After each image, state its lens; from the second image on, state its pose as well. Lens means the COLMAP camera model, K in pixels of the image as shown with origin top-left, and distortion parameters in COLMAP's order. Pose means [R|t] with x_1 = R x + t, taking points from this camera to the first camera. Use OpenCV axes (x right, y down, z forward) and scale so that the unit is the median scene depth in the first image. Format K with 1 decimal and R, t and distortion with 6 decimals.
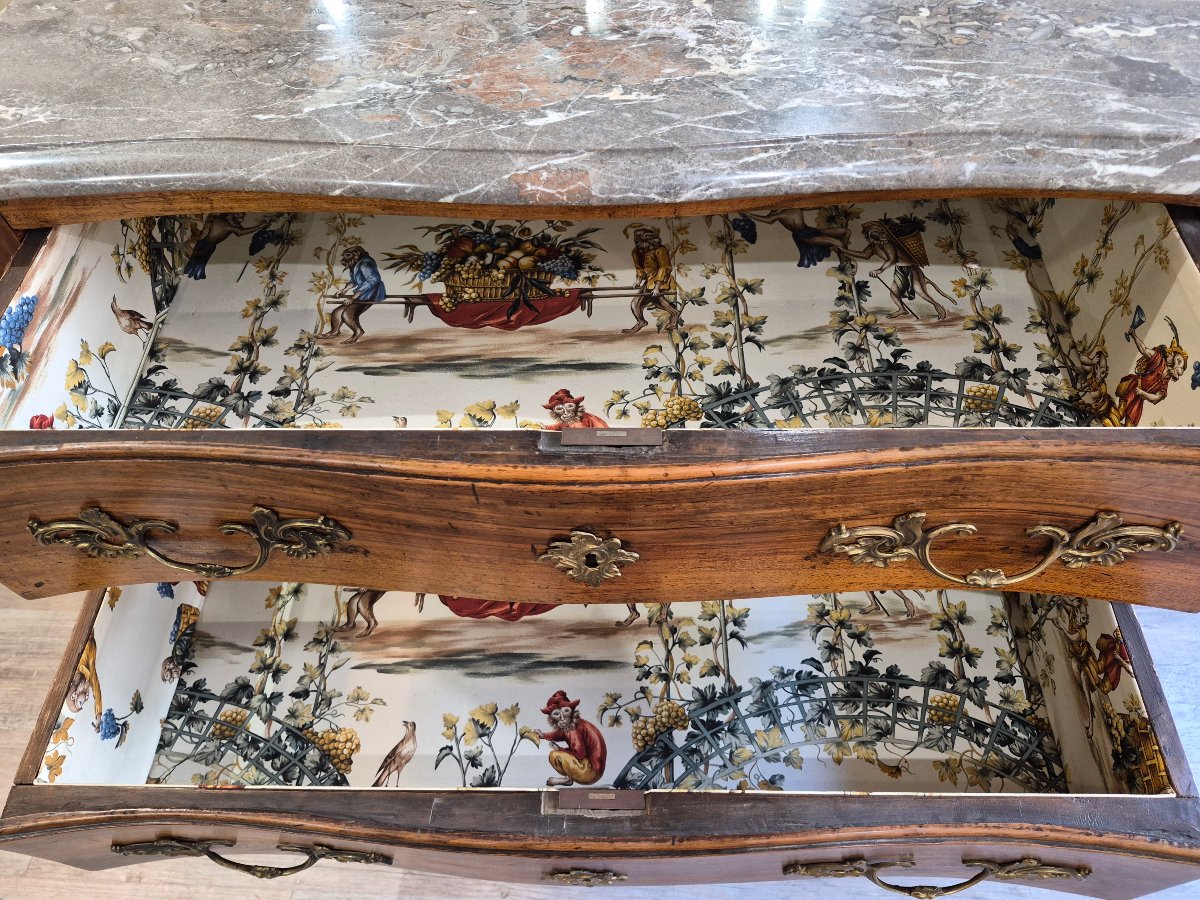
lens RADIAL K [[808.9, 0, 594.3], [0, 808.9, 449.1], [0, 0, 1]] dist [0.034139, -0.003346]
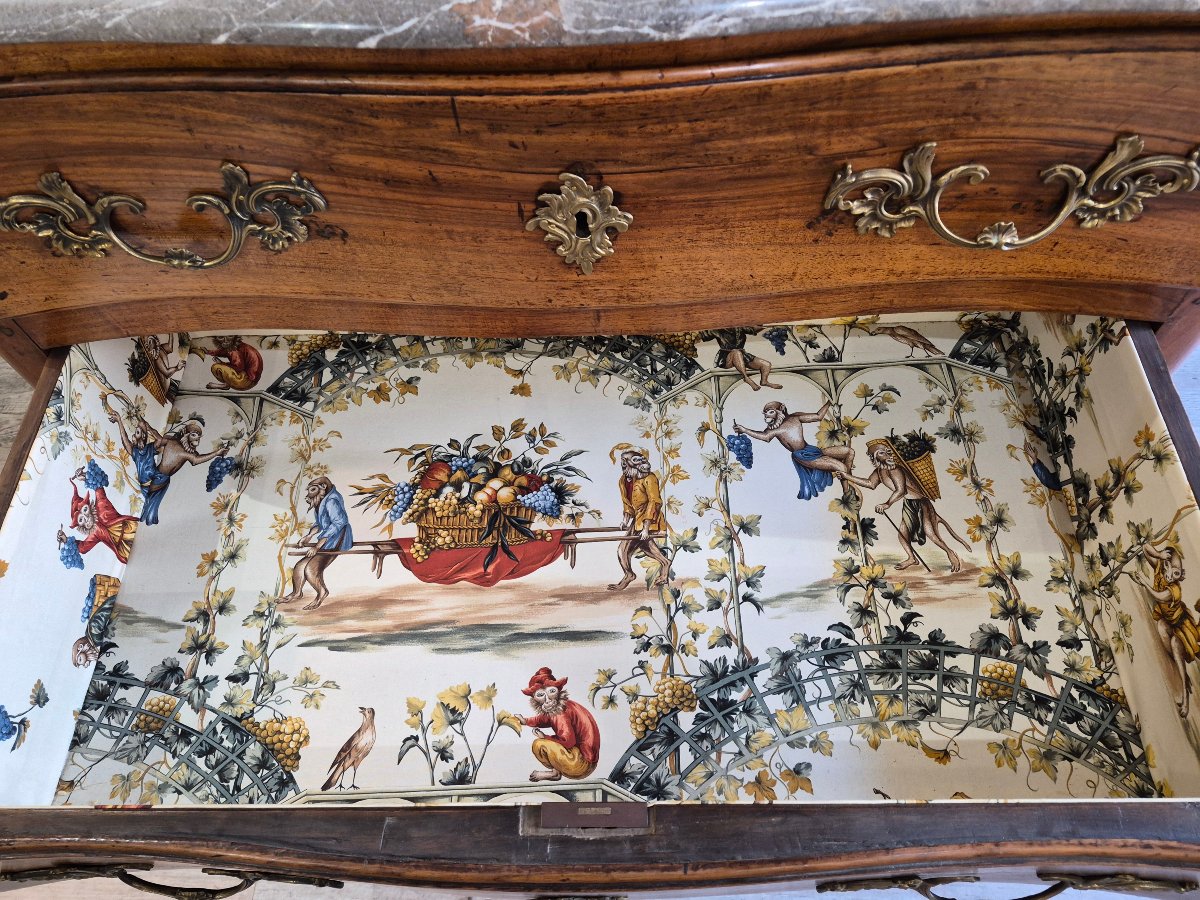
lens RADIAL K [[792.1, 0, 586.3], [0, 792.1, 423.8], [0, 0, 1]] dist [0.035795, -0.000848]
pose [[0.999783, -0.020832, 0.000502, 0.008657], [0.020793, 0.998922, 0.041511, 0.011930], [-0.001367, -0.041492, 0.999138, 0.226044]]
